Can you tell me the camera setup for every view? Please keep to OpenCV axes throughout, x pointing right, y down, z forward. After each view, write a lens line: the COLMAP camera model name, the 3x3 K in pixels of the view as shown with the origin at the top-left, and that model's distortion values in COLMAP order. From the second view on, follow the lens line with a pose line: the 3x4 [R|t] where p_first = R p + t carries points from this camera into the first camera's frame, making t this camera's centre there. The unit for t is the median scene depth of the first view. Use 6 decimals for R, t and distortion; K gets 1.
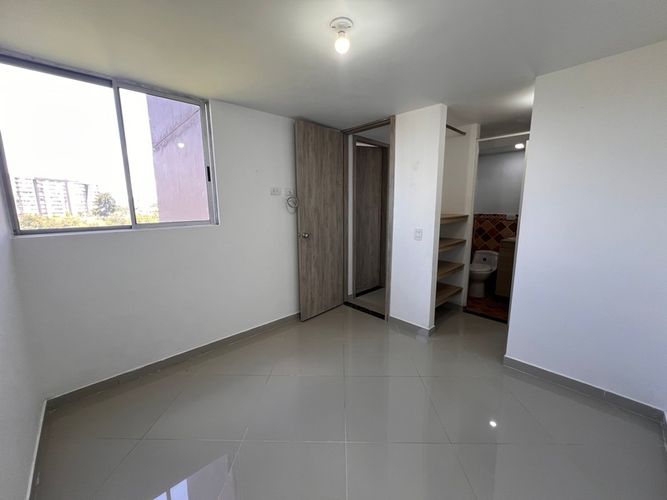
lens RADIAL K [[265.6, 0, 332.5], [0, 265.6, 247.0], [0, 0, 1]] dist [0.001803, 0.000089]
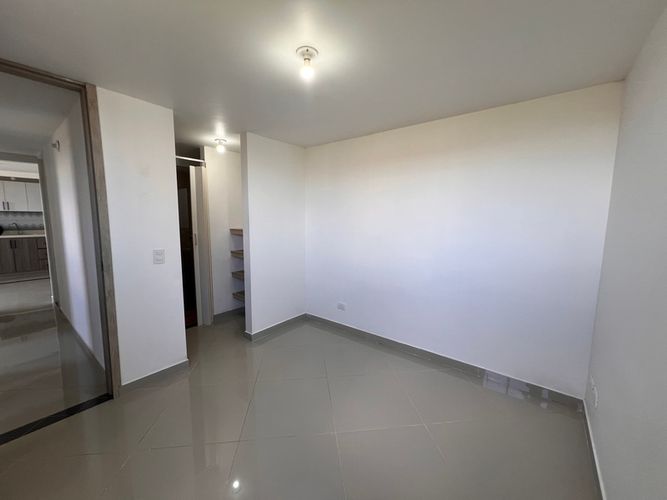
lens RADIAL K [[265.6, 0, 332.5], [0, 265.6, 247.0], [0, 0, 1]] dist [0.001803, 0.000089]
pose [[-0.143052, -0.102426, 0.984401, -0.379179], [0.156981, 0.979691, 0.124748, -0.065131], [-0.977186, 0.172378, -0.124068, 0.403205]]
